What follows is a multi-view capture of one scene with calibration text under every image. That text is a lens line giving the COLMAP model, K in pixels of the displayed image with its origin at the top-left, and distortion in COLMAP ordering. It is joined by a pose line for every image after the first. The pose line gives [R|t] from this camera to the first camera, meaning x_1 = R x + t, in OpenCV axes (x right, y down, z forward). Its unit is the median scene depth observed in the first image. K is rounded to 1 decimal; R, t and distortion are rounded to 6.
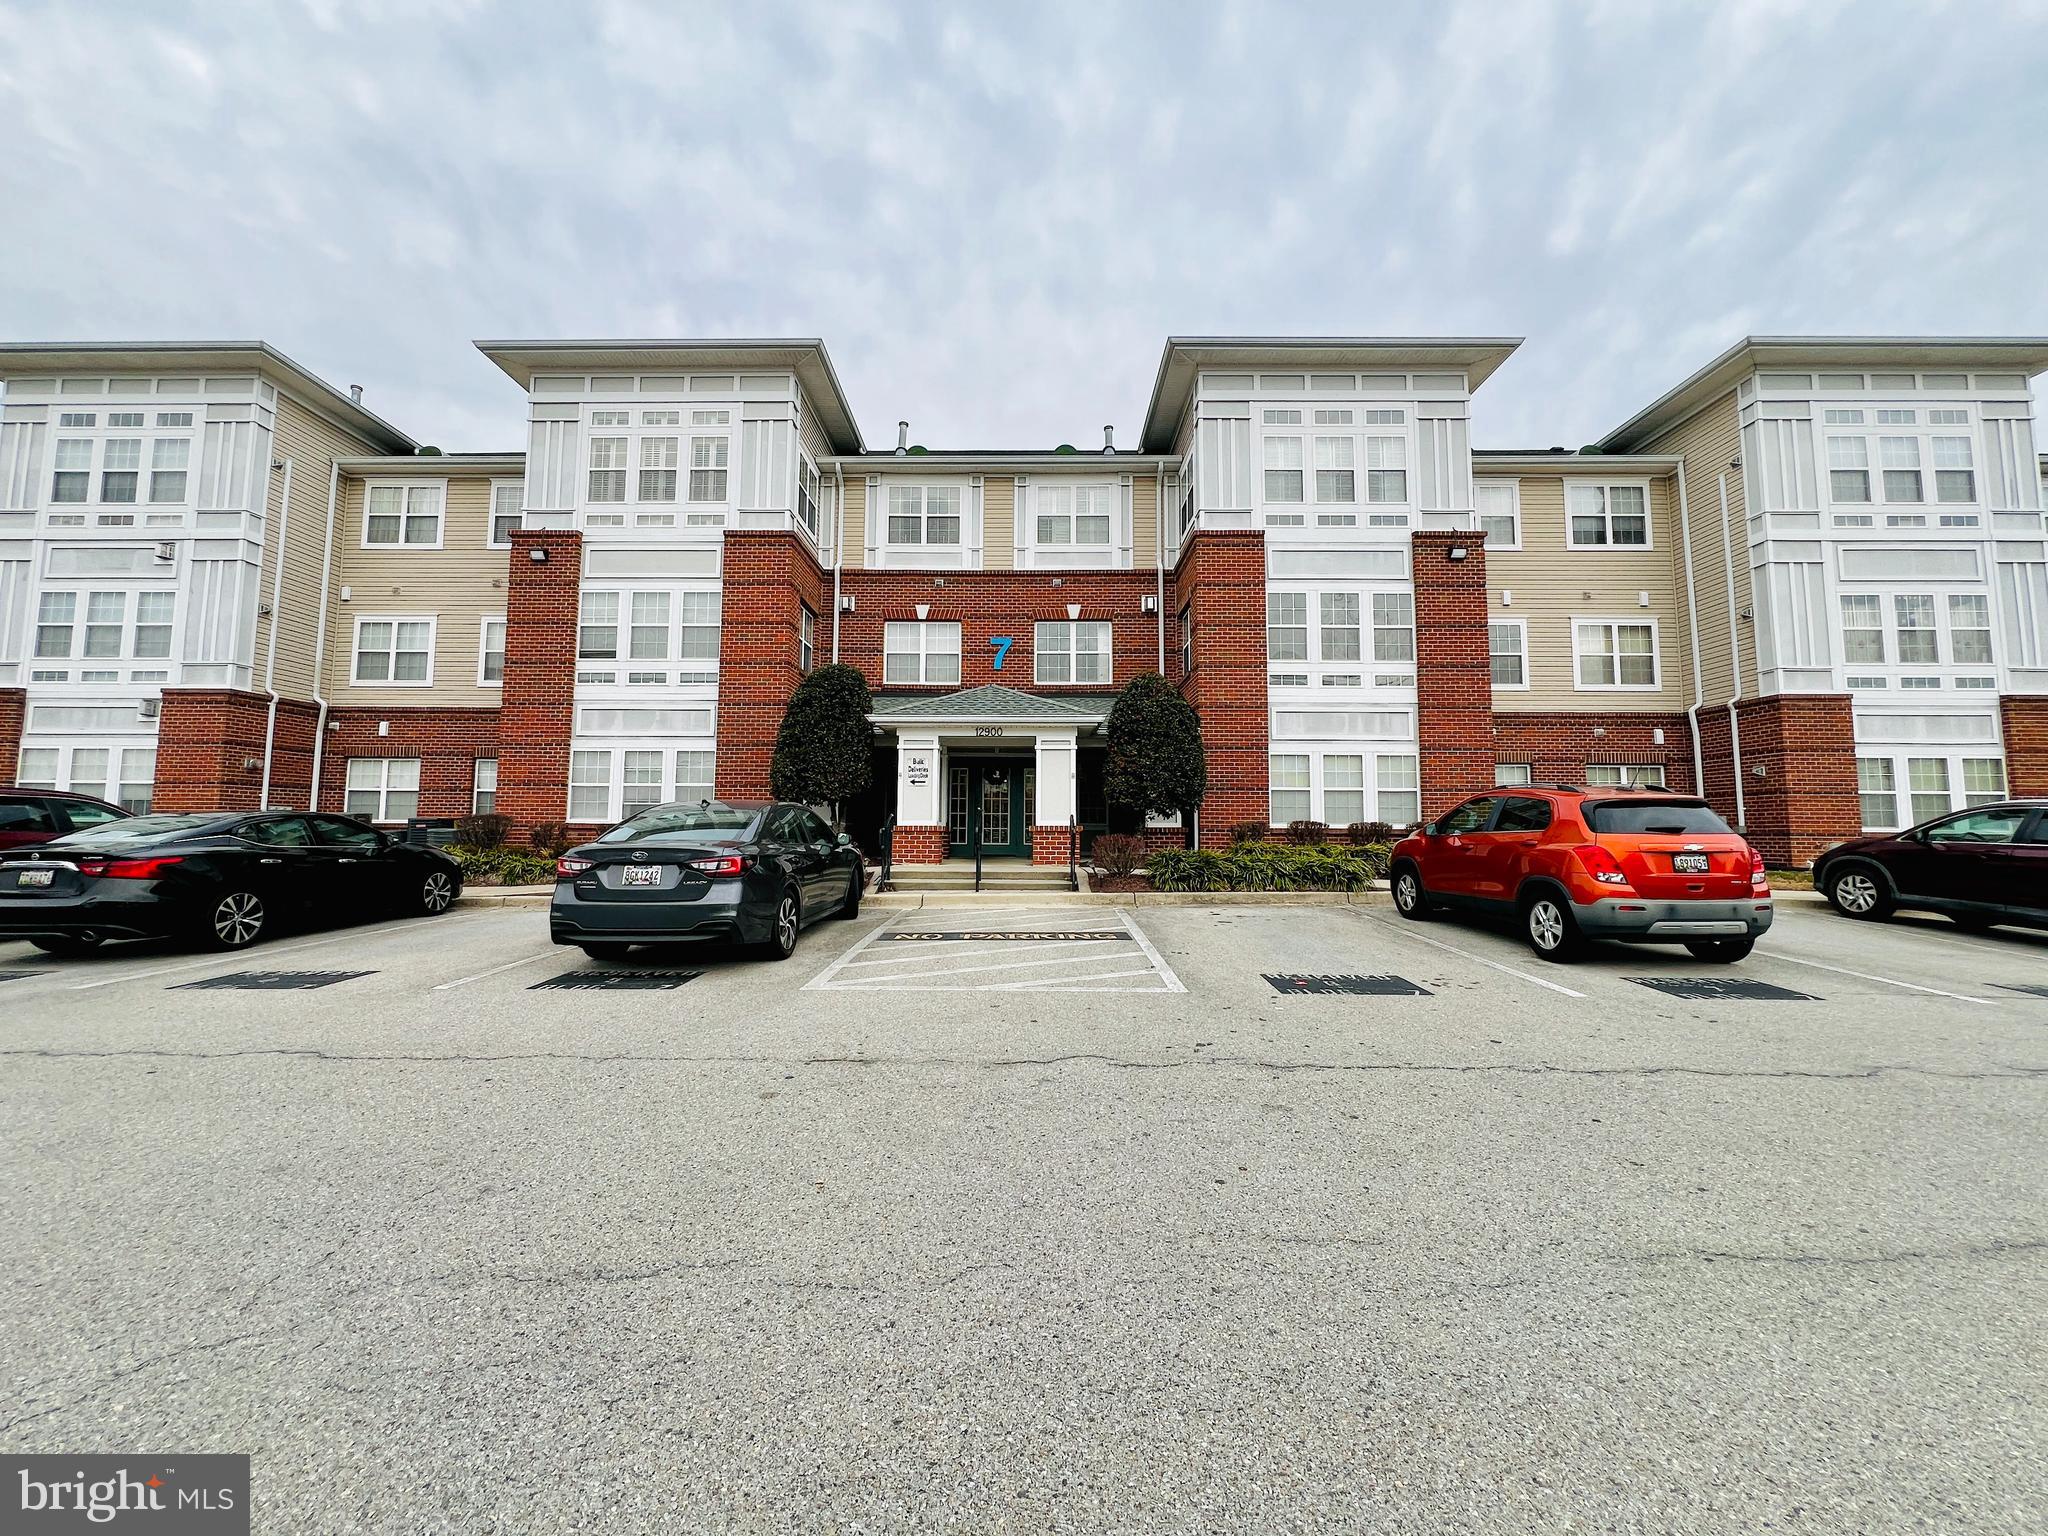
lens RADIAL K [[819.7, 0, 1018.5], [0, 819.7, 759.1], [0, 0, 1]] dist [-0.001815, 0.000191]
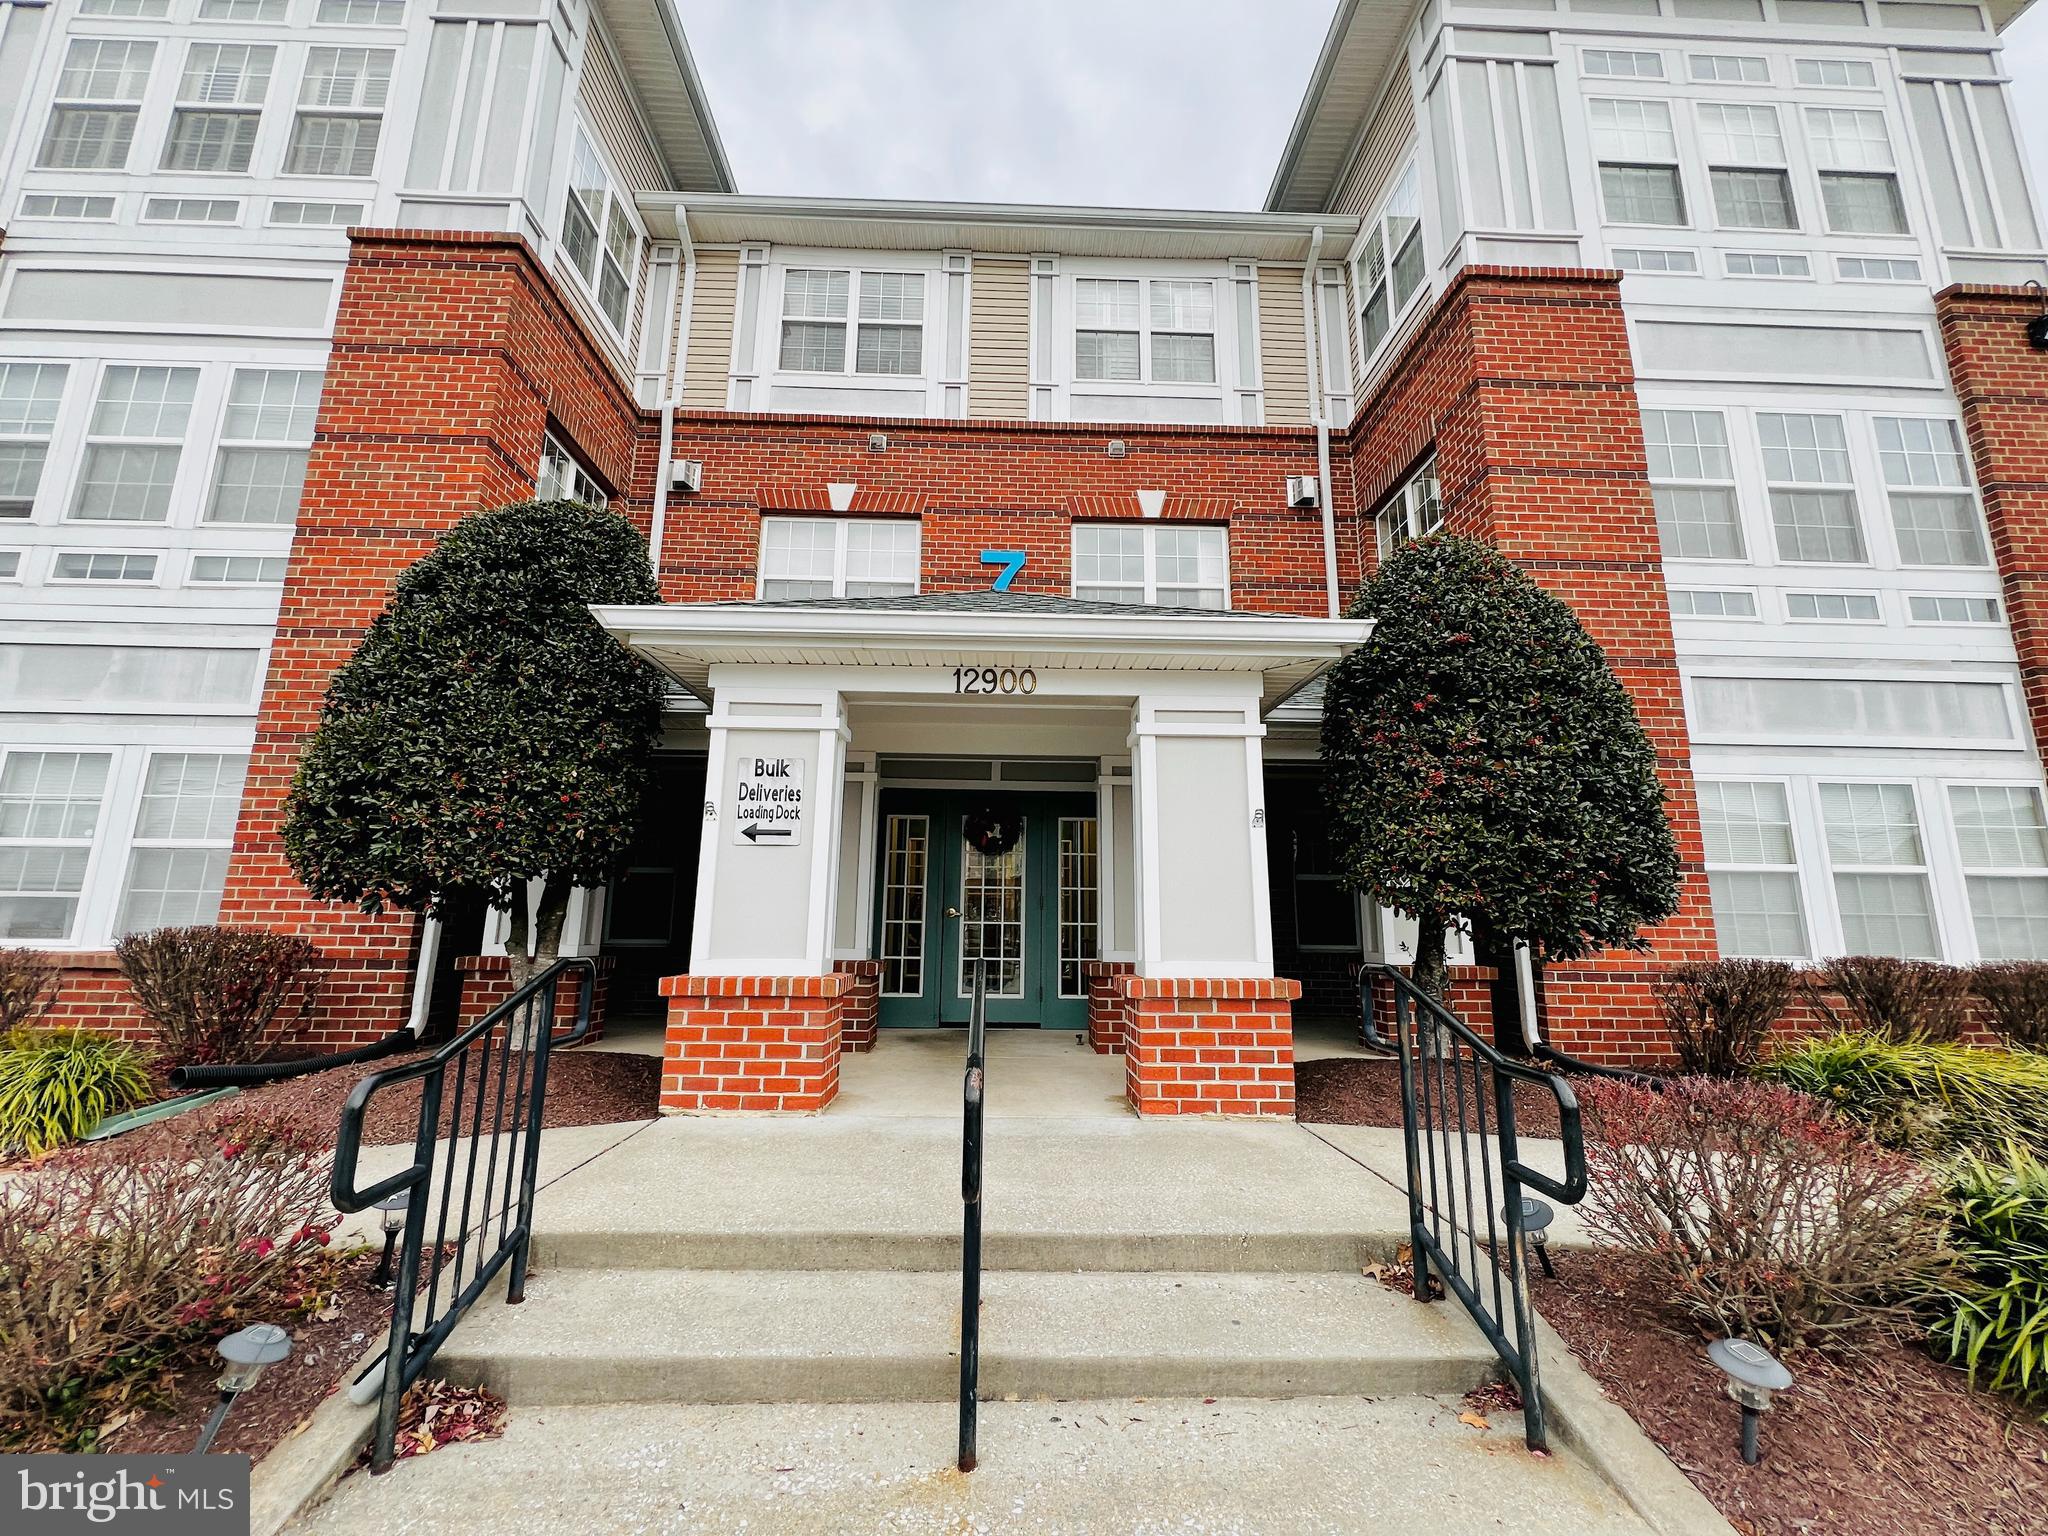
lens RADIAL K [[819.7, 0, 1018.5], [0, 819.7, 759.1], [0, 0, 1]] dist [-0.001815, 0.000191]
pose [[0.998995, 0.013534, 0.042735, -0.031624], [-0.008998, 0.994474, -0.104598, 0.025120], [-0.043915, 0.104108, 0.993596, 0.540005]]
